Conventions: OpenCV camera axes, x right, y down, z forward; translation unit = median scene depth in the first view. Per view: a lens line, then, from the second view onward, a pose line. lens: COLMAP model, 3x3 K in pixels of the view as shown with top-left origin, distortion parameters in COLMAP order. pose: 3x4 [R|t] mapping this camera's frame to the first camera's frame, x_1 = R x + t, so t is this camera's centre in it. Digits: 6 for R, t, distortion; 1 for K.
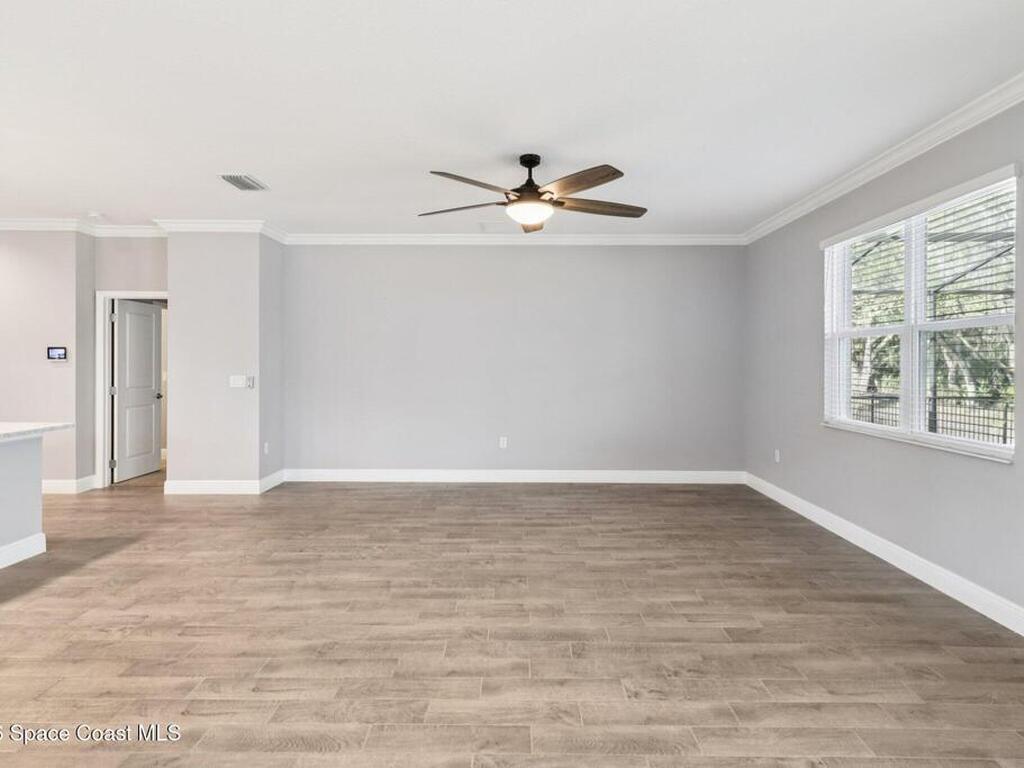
lens RADIAL K [[550.1, 0, 513.0], [0, 550.1, 364.0], [0, 0, 1]] dist [0.000133, -0.001659]
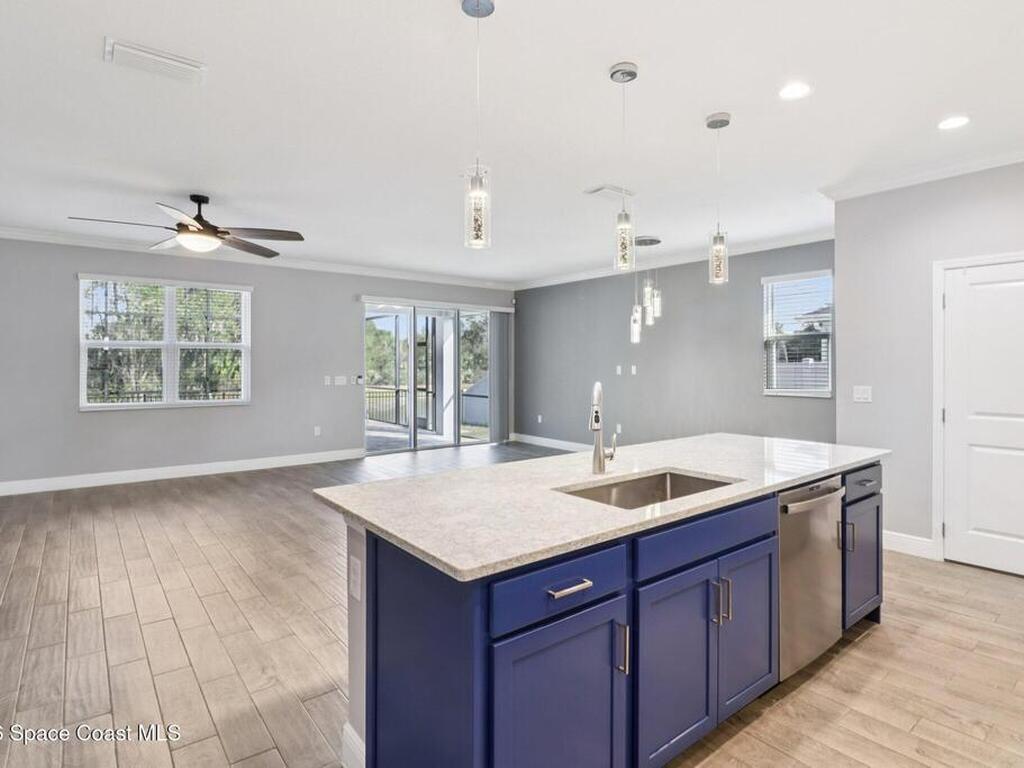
lens RADIAL K [[550.1, 0, 513.0], [0, 550.1, 364.0], [0, 0, 1]] dist [0.000133, -0.001659]
pose [[-0.629287, -0.001332, 0.777172, -1.044304], [0.000506, 0.999998, 0.002123, -0.007006], [-0.777173, 0.001729, -0.629285, 0.942056]]
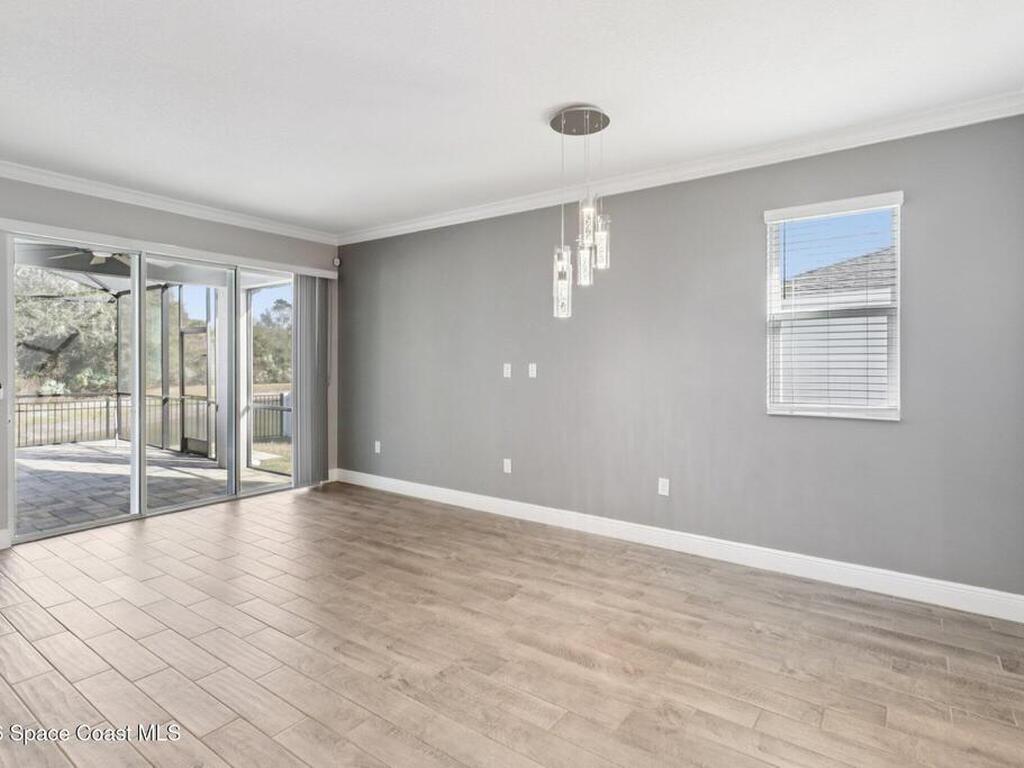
lens RADIAL K [[563.0, 0, 496.1], [0, 563.0, 367.9], [0, 0, 1]] dist [0.002083, 0.000845]
pose [[-0.800623, -0.008193, 0.599112, -0.581520], [-0.005261, 0.999964, 0.006644, 0.002906], [-0.599145, 0.002168, -0.800637, 0.514994]]
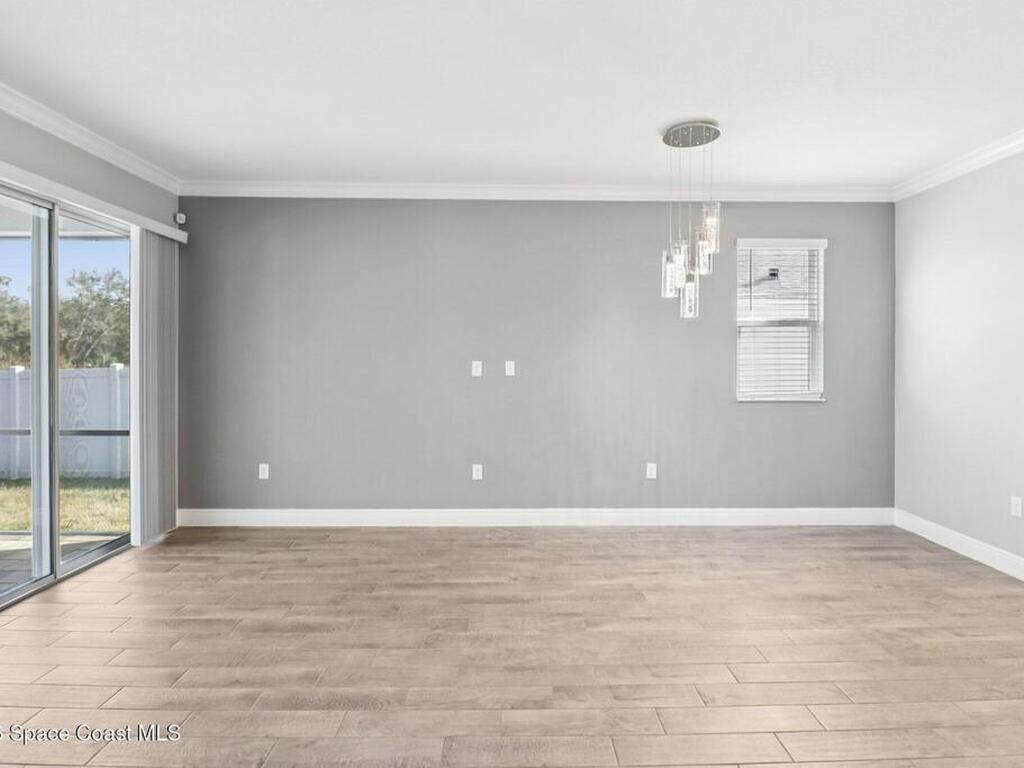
lens RADIAL K [[572.6, 0, 506.9], [0, 572.6, 365.9], [0, 0, 1]] dist [-0.002143, -0.003253]
pose [[-0.999808, -0.002068, -0.019492, -0.019774], [-0.002225, 0.999965, 0.008042, 0.002070], [0.019475, 0.008084, -0.999778, 0.641464]]
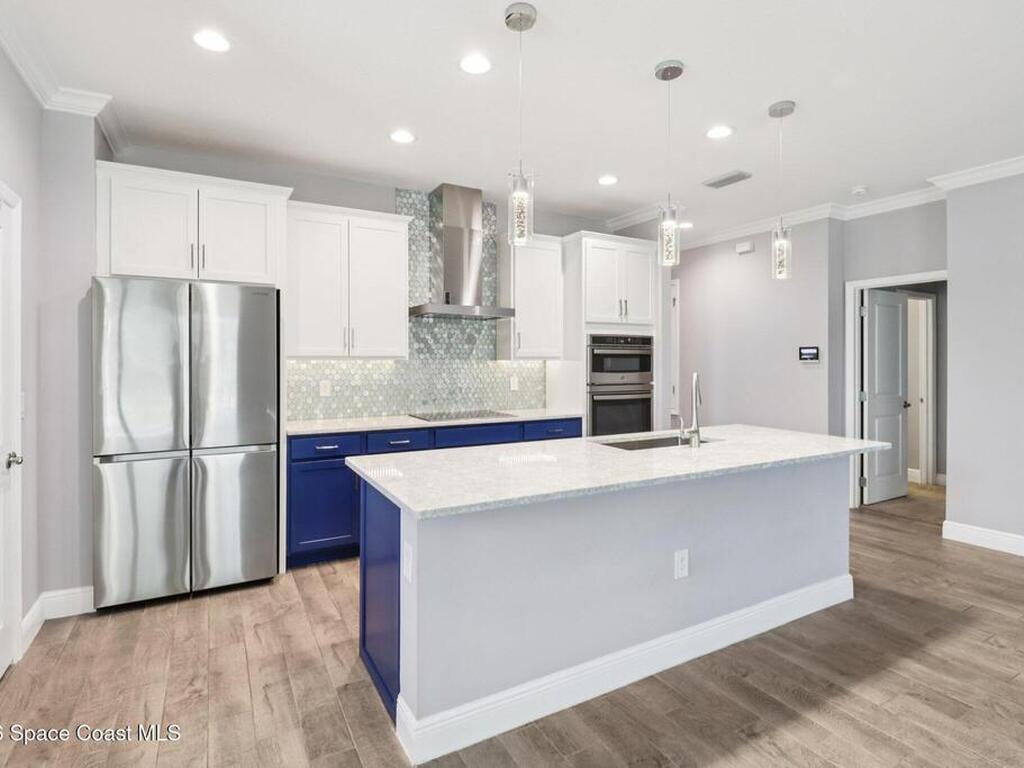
lens RADIAL K [[544.7, 0, 525.4], [0, 544.7, 361.1], [0, 0, 1]] dist [-0.004962, -0.001218]
pose [[0.506157, -0.002154, -0.862439, -0.317022], [-0.003805, 0.999982, -0.004731, -0.000850], [0.862433, 0.005676, 0.506140, 0.141153]]
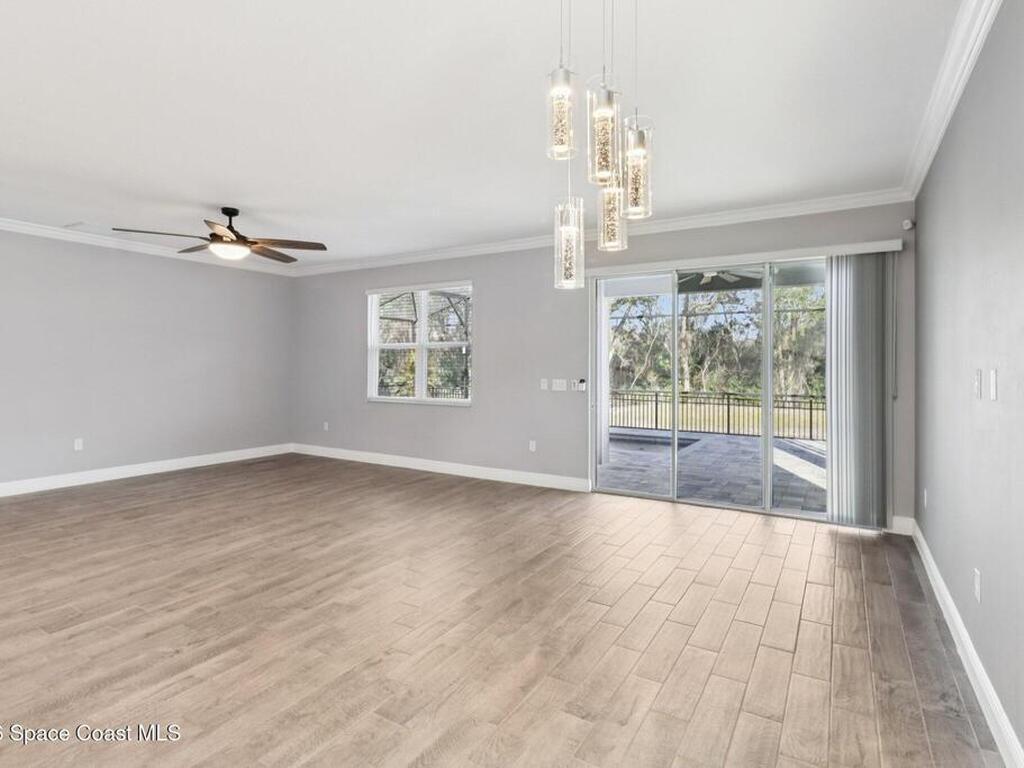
lens RADIAL K [[537.0, 0, 509.9], [0, 537.0, 362.6], [0, 0, 1]] dist [0.001516, 0.000059]
pose [[0.521168, 0.002934, 0.853449, -0.594208], [-0.001418, 0.999996, -0.002572, -0.001962], [-0.853453, 0.000130, 0.521170, -0.211813]]
